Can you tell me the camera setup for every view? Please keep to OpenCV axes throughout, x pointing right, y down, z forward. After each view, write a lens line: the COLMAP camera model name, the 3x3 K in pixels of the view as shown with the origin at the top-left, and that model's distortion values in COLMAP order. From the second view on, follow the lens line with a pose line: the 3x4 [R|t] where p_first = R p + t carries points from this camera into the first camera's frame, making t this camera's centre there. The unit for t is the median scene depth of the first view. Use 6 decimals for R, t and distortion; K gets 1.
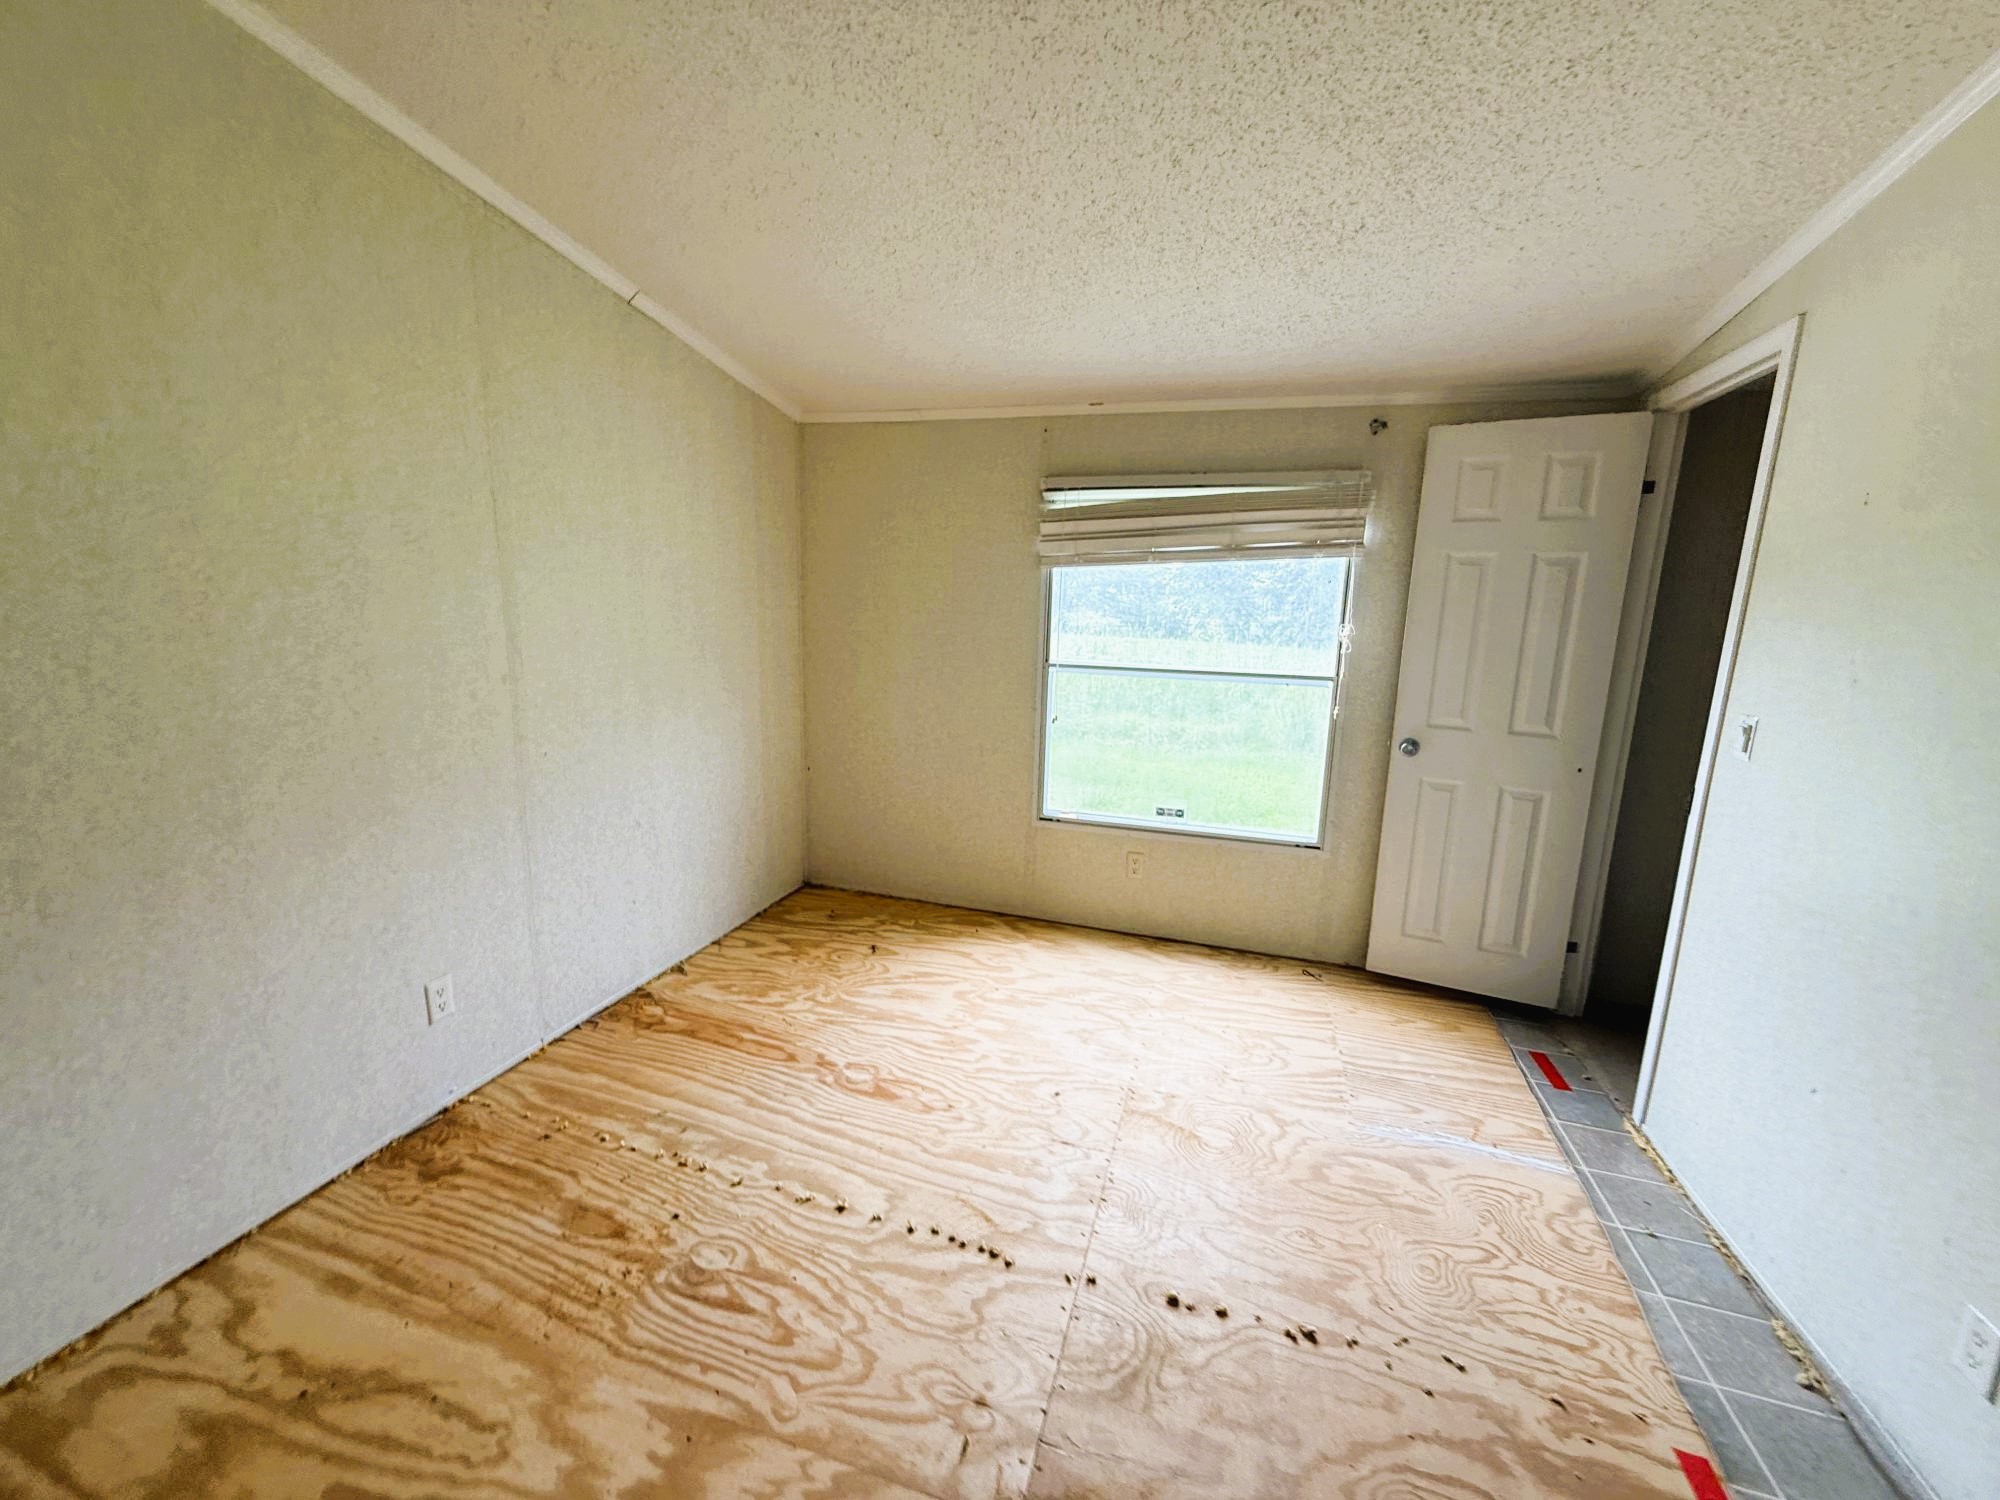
lens RADIAL K [[801.5, 0, 1003.3], [0, 801.5, 747.8], [0, 0, 1]] dist [0.002498, -0.000617]
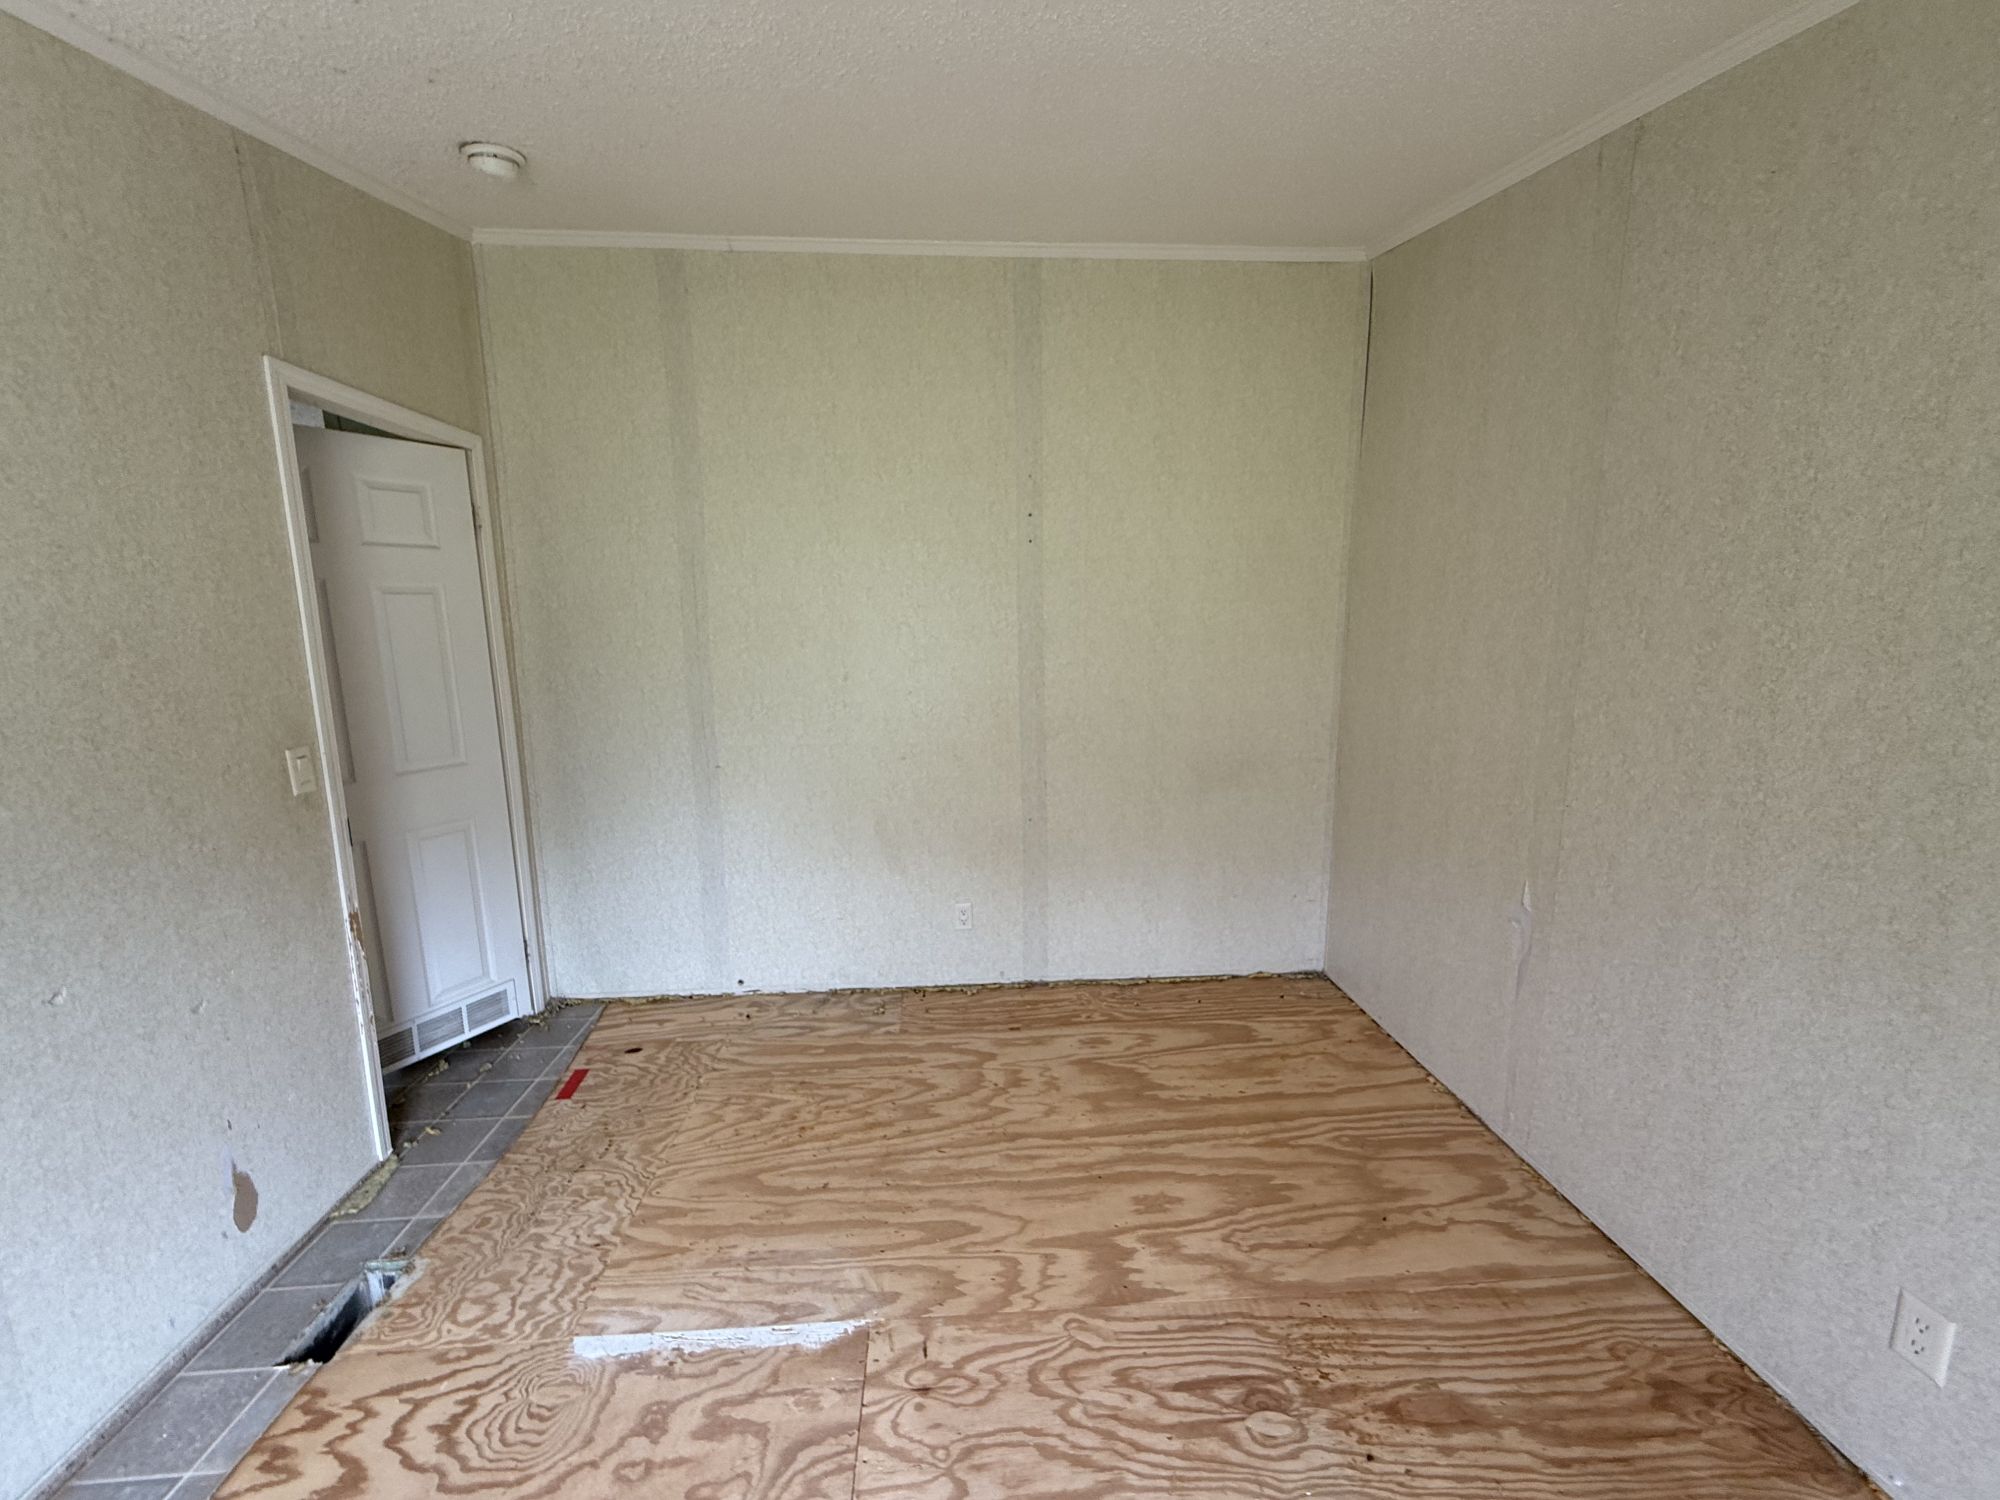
lens RADIAL K [[801.5, 0, 1014.0], [0, 801.5, 762.4], [0, 0, 1]] dist [0.002498, -0.000617]
pose [[-0.928273, 0.049163, -0.368636, 0.193580], [-0.082255, 0.939534, 0.332429, -0.325815], [0.362690, 0.338907, -0.868100, 1.508742]]
